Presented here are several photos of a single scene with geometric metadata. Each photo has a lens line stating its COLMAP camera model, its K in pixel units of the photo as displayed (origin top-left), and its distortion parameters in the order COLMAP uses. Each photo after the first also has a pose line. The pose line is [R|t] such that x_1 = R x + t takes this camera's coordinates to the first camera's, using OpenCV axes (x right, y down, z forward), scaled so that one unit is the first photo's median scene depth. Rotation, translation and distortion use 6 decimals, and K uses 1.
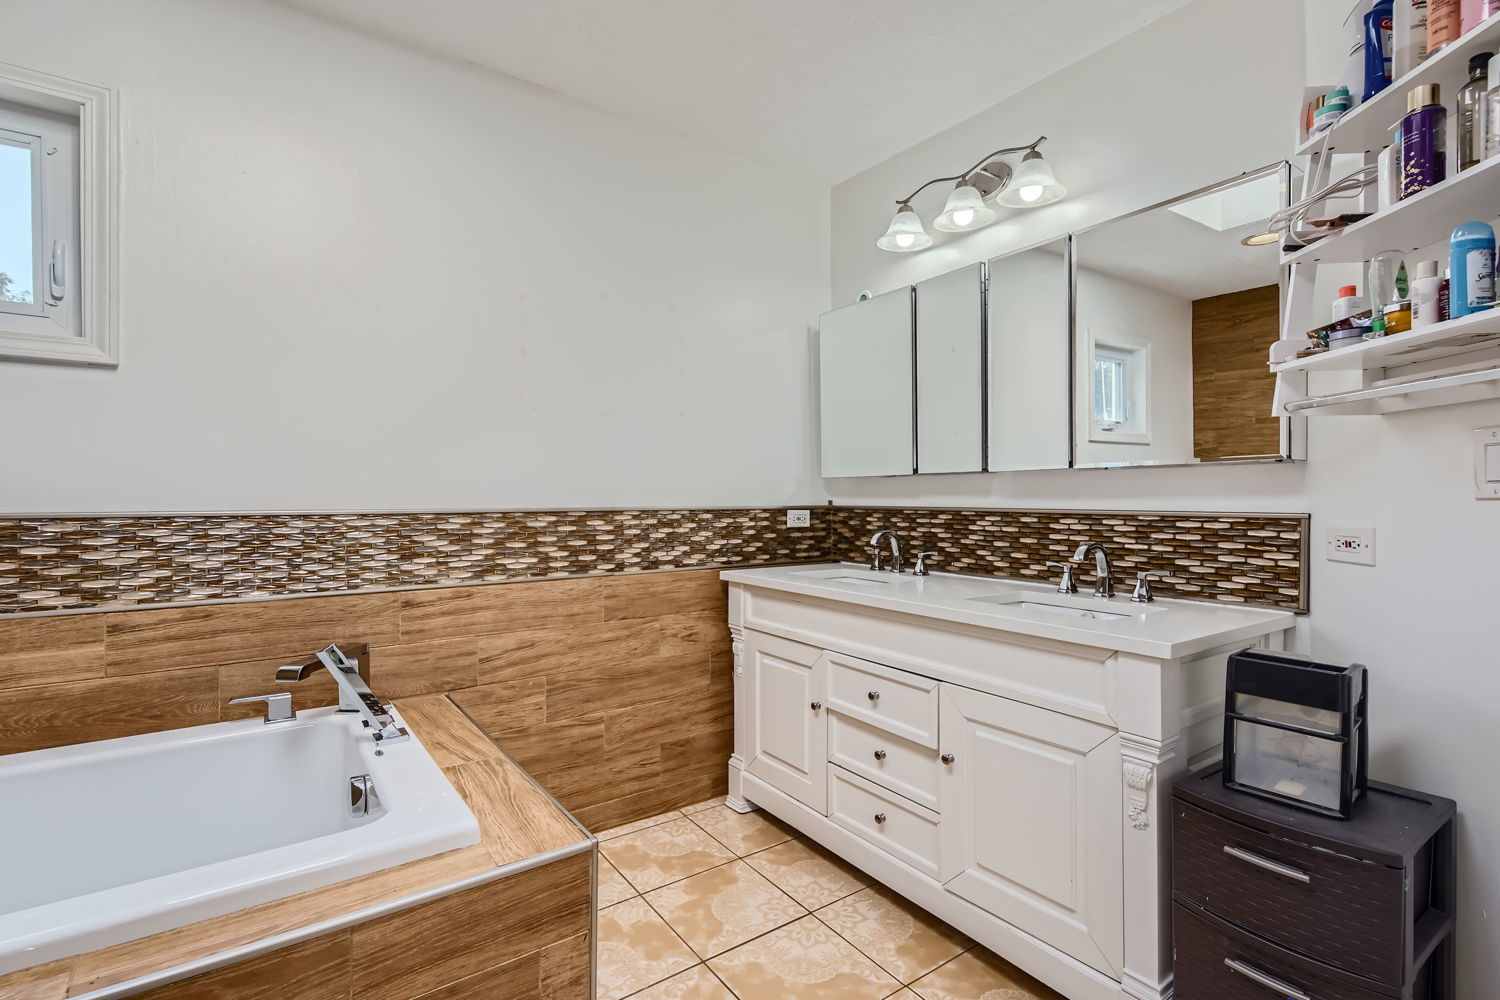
lens RADIAL K [[707.6, 0, 753.6], [0, 707.6, 496.1], [0, 0, 1]] dist [0.017054, -0.000882]
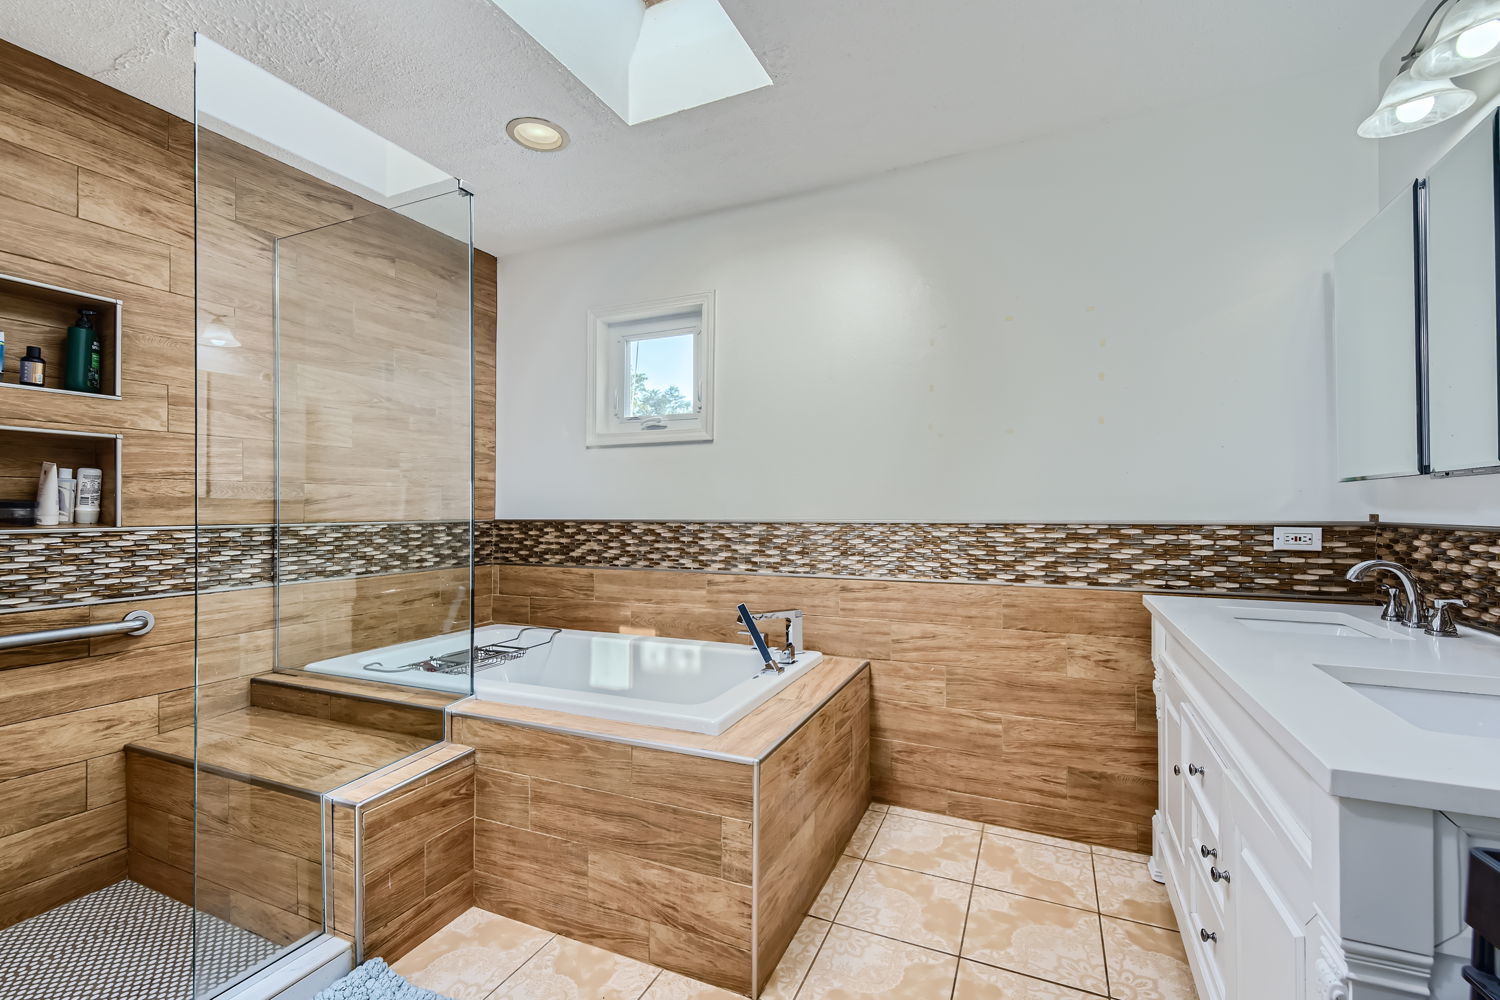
lens RADIAL K [[663.2, 0, 745.5], [0, 663.2, 505.7], [0, 0, 1]] dist [0.027128, -0.006786]
pose [[0.484923, -0.007267, -0.874526, 0.474895], [0.005385, 0.999971, -0.005323, -0.002312], [0.874540, -0.002129, 0.484949, 0.185688]]
